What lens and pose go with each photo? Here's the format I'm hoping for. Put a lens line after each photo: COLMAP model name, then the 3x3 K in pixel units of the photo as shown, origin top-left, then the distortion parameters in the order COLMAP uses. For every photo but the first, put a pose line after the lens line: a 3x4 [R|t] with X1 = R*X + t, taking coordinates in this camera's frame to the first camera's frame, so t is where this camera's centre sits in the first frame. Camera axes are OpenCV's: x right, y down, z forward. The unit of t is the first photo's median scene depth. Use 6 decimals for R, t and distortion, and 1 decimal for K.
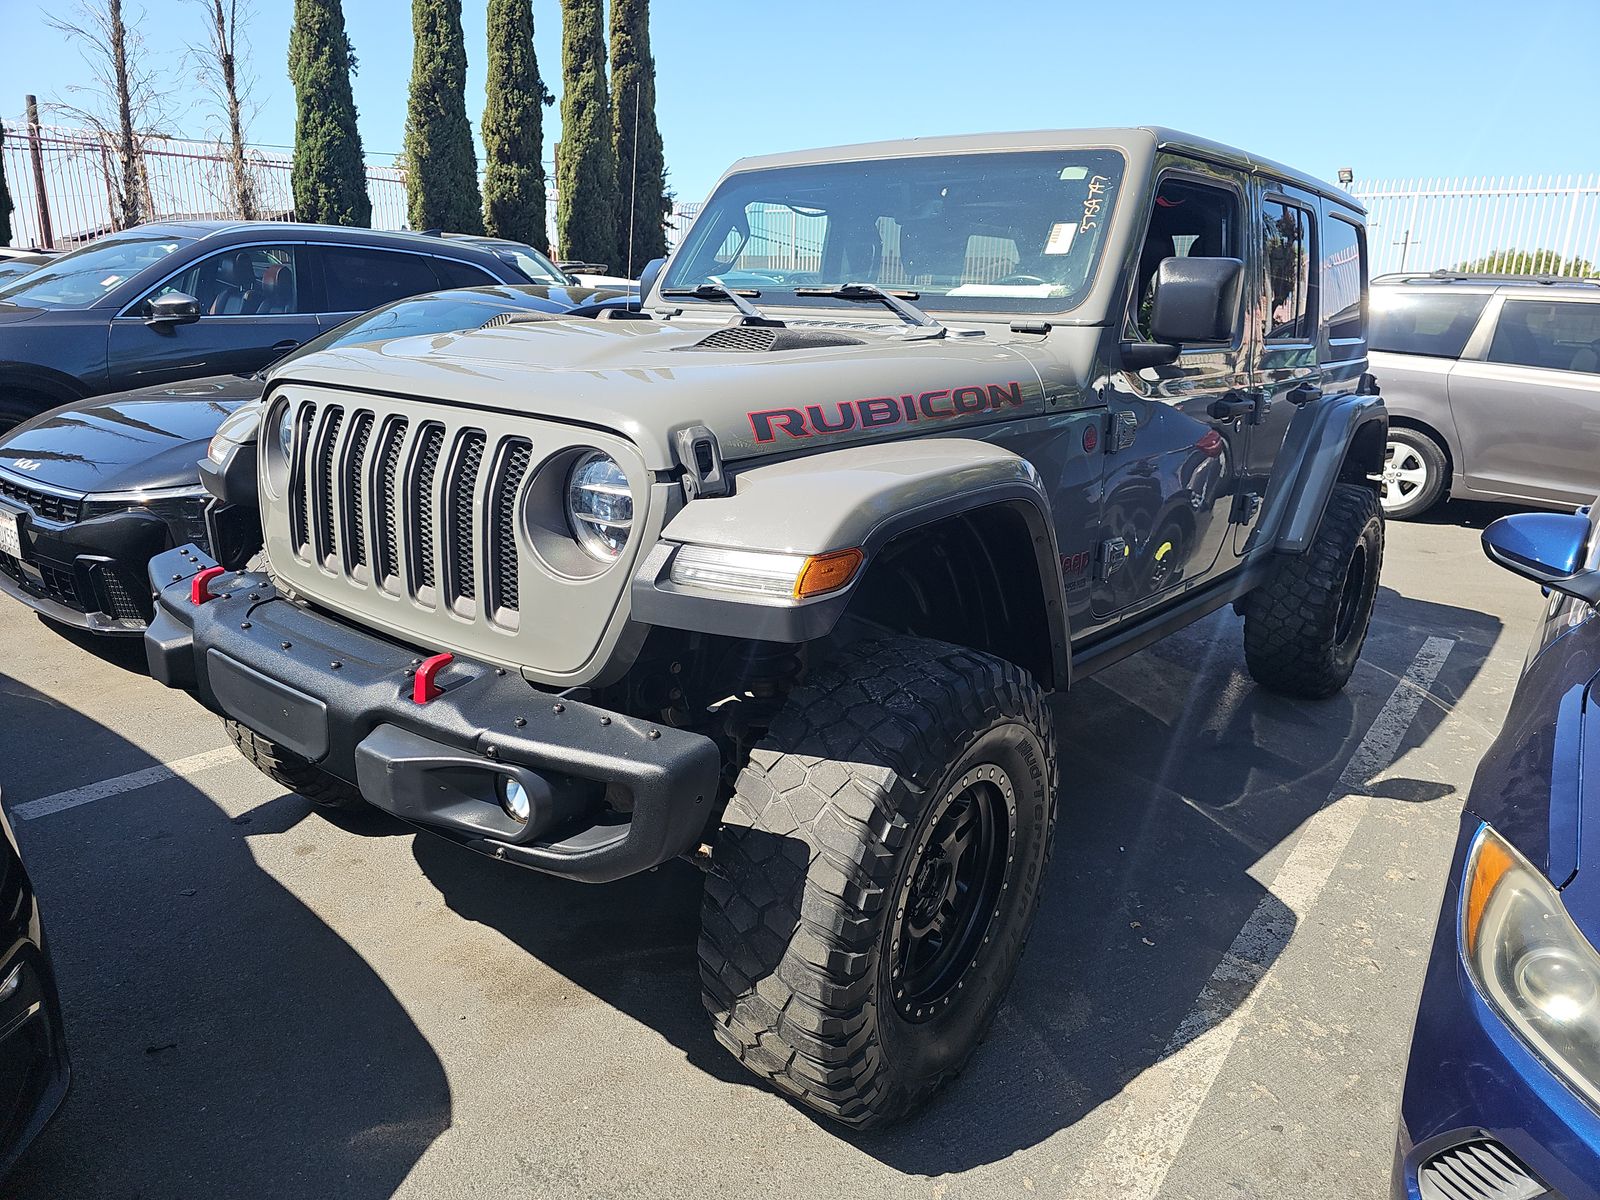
lens RADIAL K [[1053.3, 0, 795.3], [0, 1053.3, 602.1], [0, 0, 1]] dist [0.036567, -0.031614]
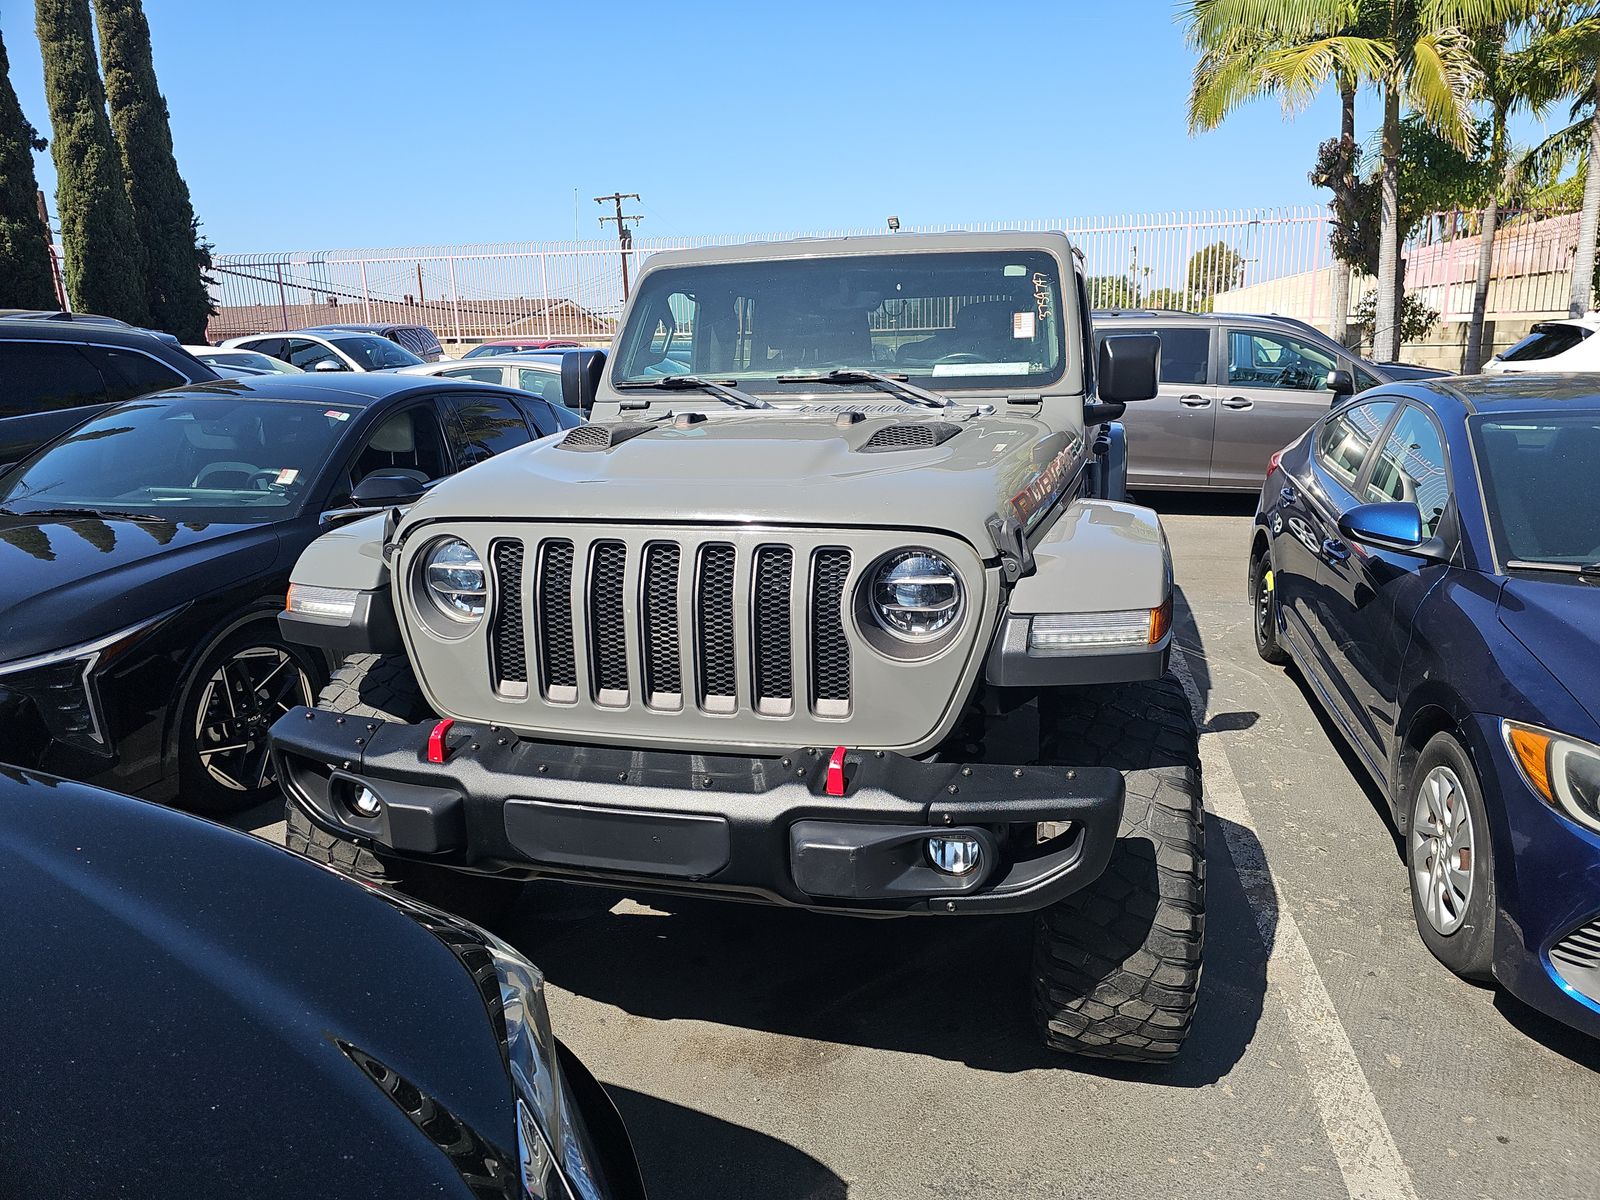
lens RADIAL K [[1053.3, 0, 809.1], [0, 1053.3, 601.2], [0, 0, 1]] dist [0.036567, -0.031614]
pose [[0.913754, -0.151839, 0.376826, -0.353555], [0.164452, 0.986384, -0.001318, -0.050286], [-0.371495, 0.063174, 0.926283, -0.011590]]
